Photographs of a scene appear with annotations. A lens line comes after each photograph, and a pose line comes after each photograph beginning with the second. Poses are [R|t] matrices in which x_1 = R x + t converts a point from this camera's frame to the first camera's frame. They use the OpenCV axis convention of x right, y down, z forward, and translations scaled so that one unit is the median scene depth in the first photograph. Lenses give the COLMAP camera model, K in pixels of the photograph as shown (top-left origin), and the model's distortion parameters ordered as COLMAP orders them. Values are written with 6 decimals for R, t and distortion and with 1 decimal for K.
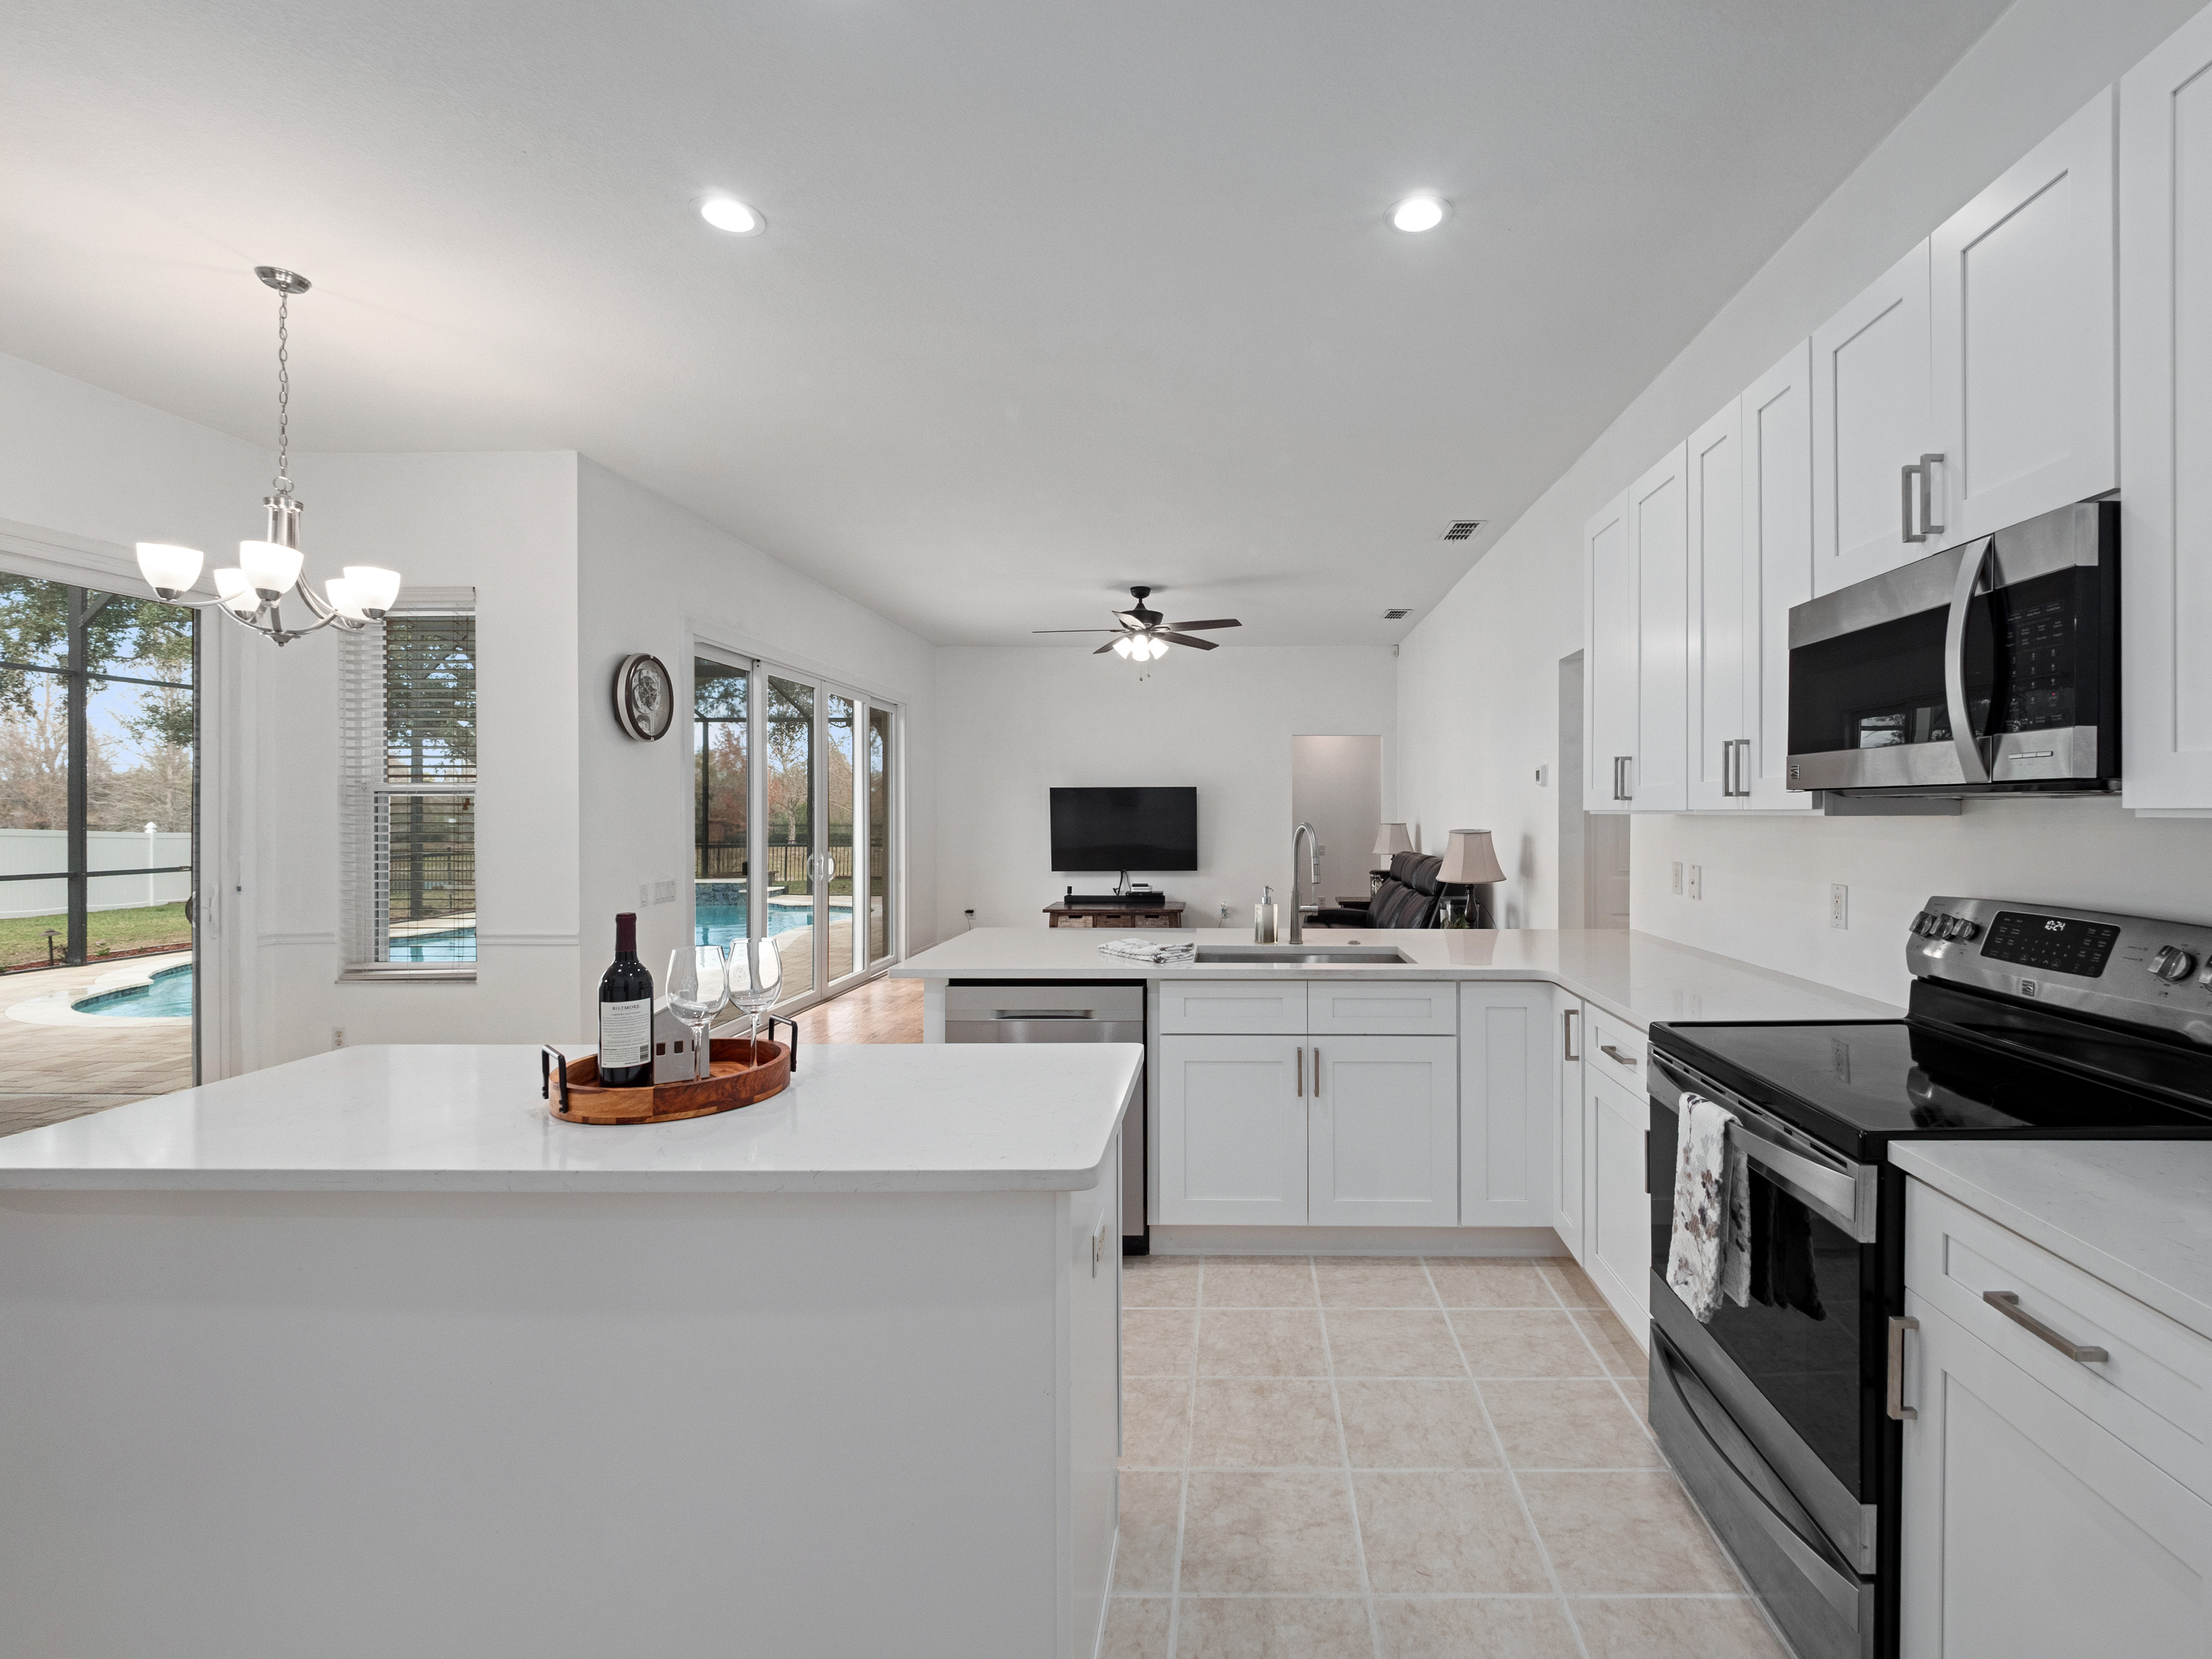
lens RADIAL K [[980.3, 0, 1219.7], [0, 980.3, 816.1], [0, 0, 1]] dist [-0.002626, -0.000124]
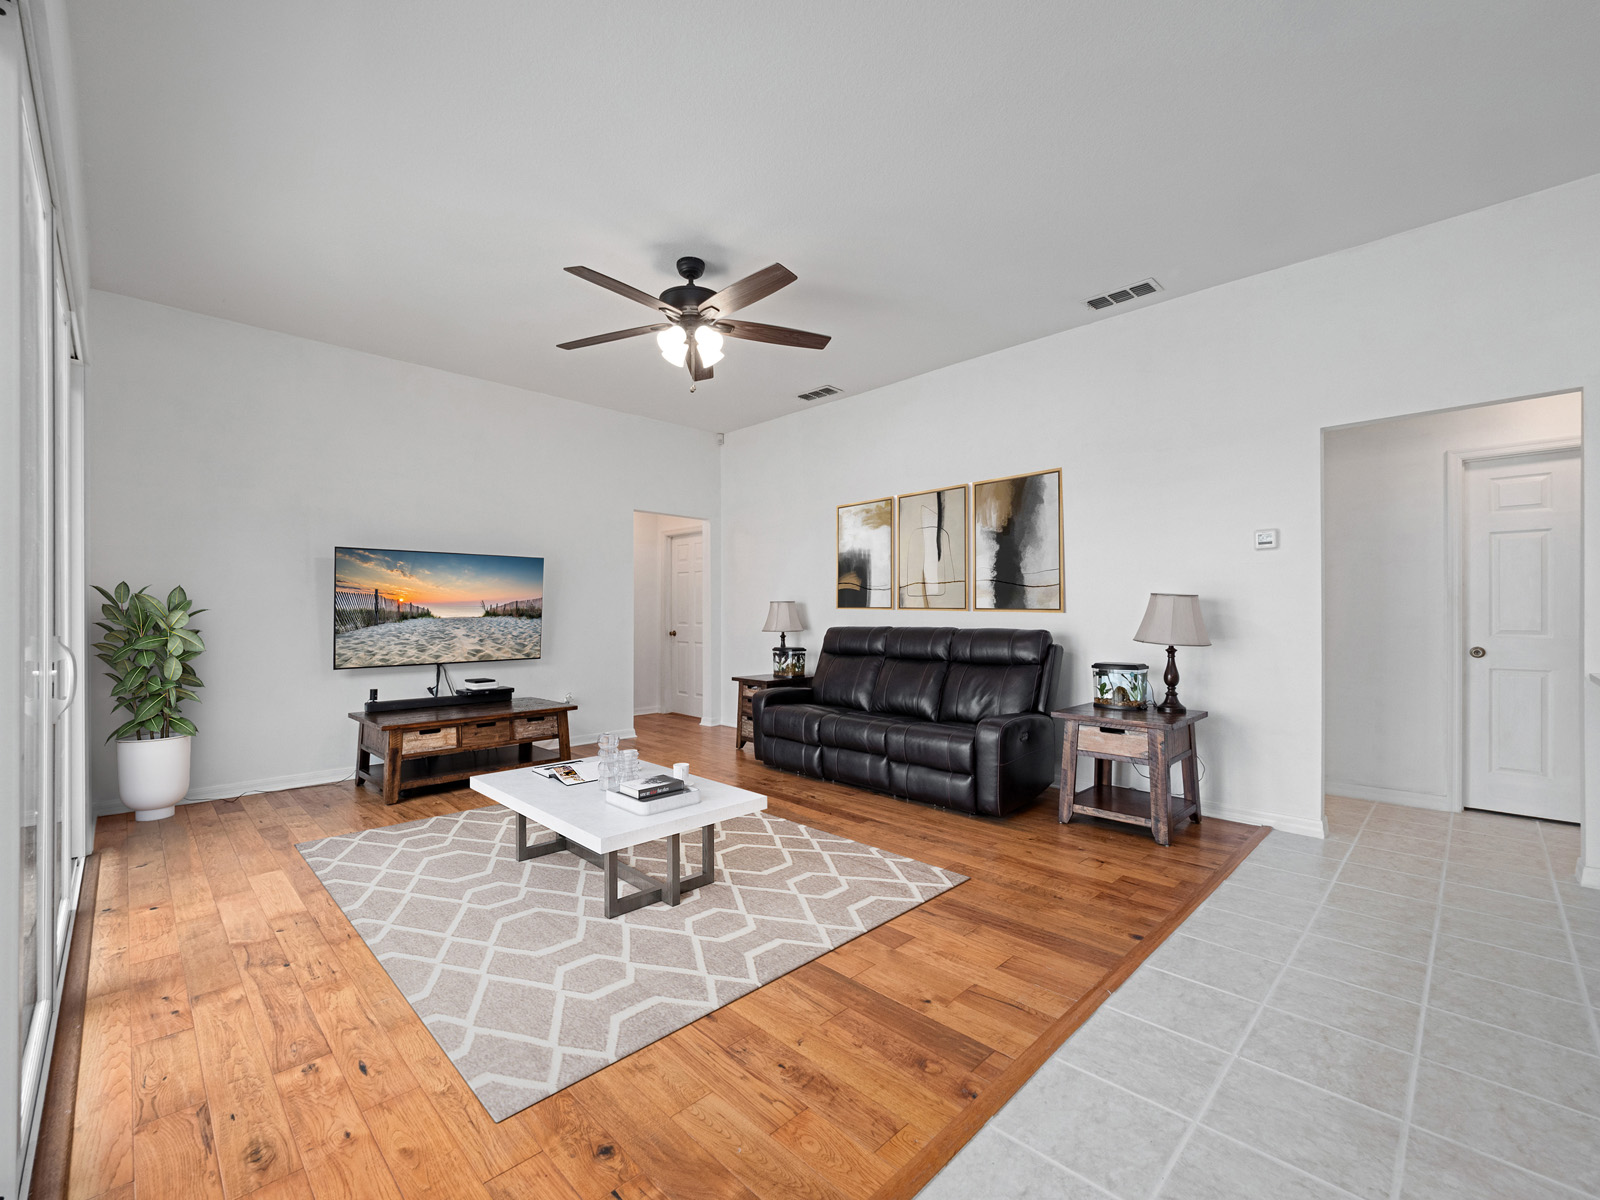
lens RADIAL K [[680.4, 0, 803.7], [0, 680.4, 612.1], [0, 0, 1]] dist [0.009123, -0.001898]
pose [[0.694365, 0.004186, 0.719610, -0.288655], [0.001901, 0.999969, -0.007652, 0.021453], [-0.719620, 0.006682, 0.694336, 0.450339]]
